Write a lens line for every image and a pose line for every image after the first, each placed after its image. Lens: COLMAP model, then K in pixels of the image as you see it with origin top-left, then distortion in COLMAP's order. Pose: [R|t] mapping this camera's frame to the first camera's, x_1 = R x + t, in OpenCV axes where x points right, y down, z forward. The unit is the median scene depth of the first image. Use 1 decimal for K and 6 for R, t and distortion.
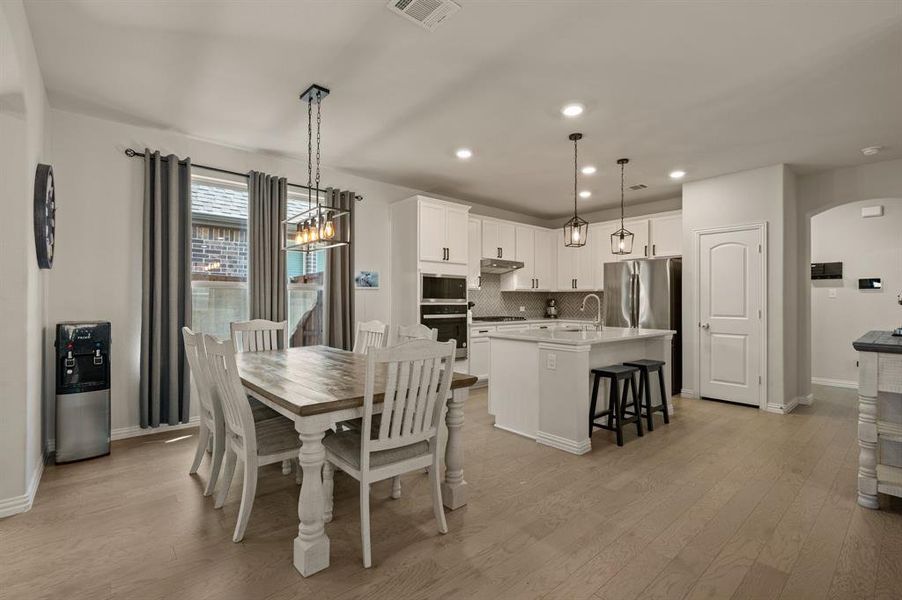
lens RADIAL K [[409.0, 0, 455.6], [0, 409.0, 299.1], [0, 0, 1]] dist [-0.003817, 0.000738]
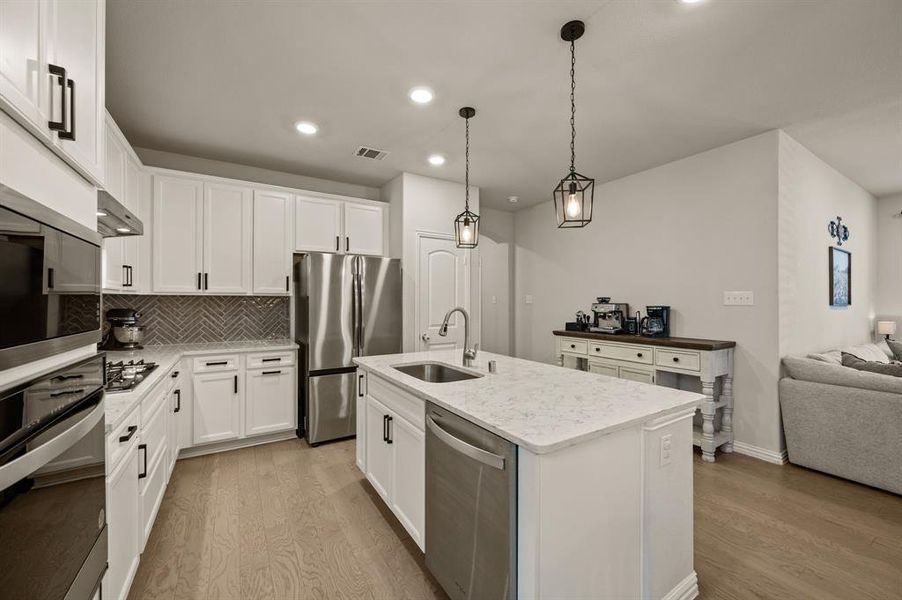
lens RADIAL K [[351.8, 0, 455.7], [0, 351.8, 301.3], [0, 0, 1]] dist [0.000192, 0.000049]
pose [[0.162187, -0.002200, 0.986758, -0.152126], [-0.003960, 0.999988, 0.002881, -0.017613], [-0.986752, -0.004375, 0.162176, 0.785894]]
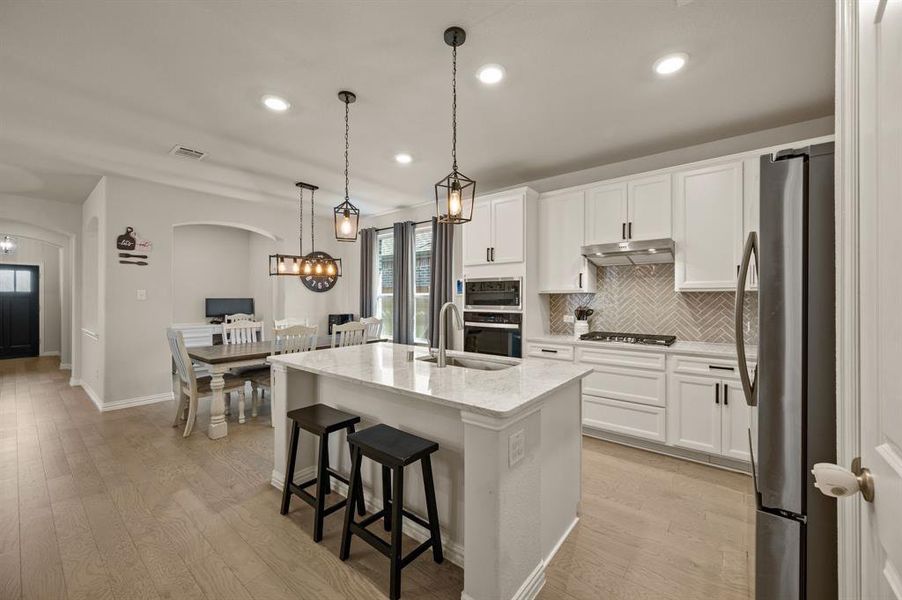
lens RADIAL K [[355.6, 0, 454.0], [0, 355.6, 298.9], [0, 0, 1]] dist [-0.001435, -0.000180]
pose [[0.170917, -0.002640, -0.985282, 0.711644], [0.005968, 0.999981, -0.001644, -0.013750], [0.985267, -0.005599, 0.170930, 0.785940]]
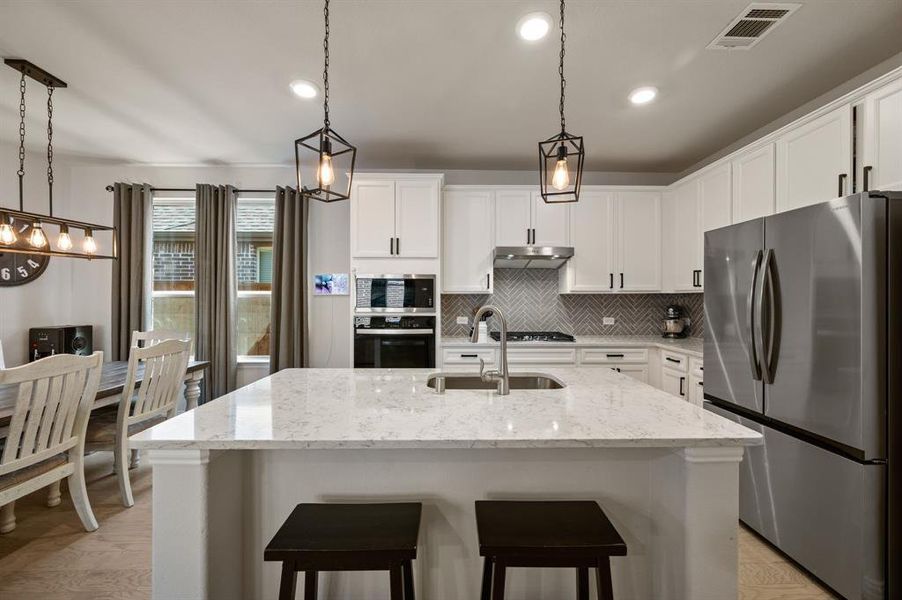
lens RADIAL K [[355.6, 0, 456.5], [0, 355.6, 299.9], [0, 0, 1]] dist [-0.001435, -0.000180]
pose [[0.762844, 0.000156, -0.646582, 0.465601], [0.004488, 0.999975, 0.005536, -0.017346], [0.646567, -0.007125, 0.762824, 0.583024]]
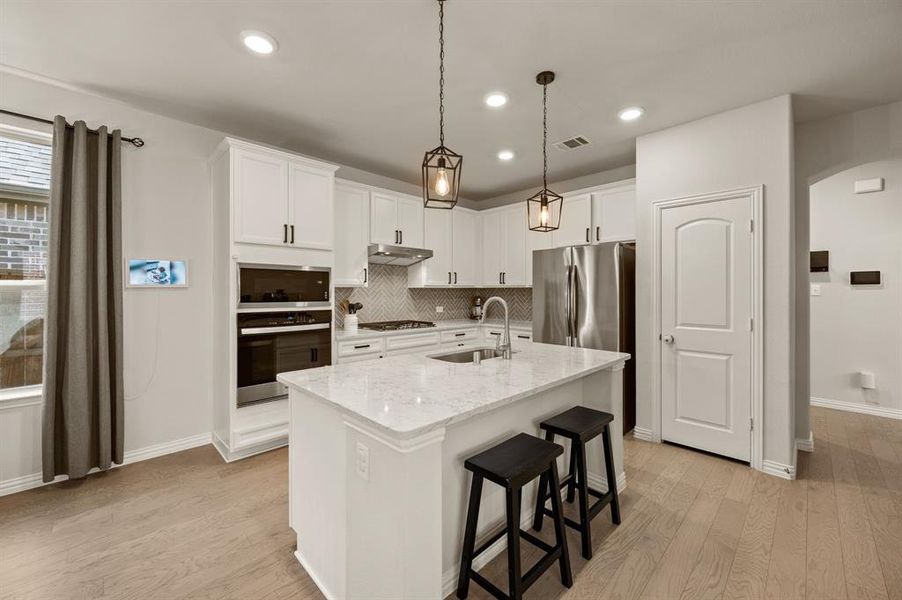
lens RADIAL K [[355.6, 0, 454.9], [0, 355.6, 292.8], [0, 0, 1]] dist [-0.001435, -0.000180]
pose [[0.998180, -0.003854, 0.060183, 0.206645], [0.003375, 0.999962, 0.008056, -0.019260], [-0.060212, -0.007838, 0.998155, 0.408767]]
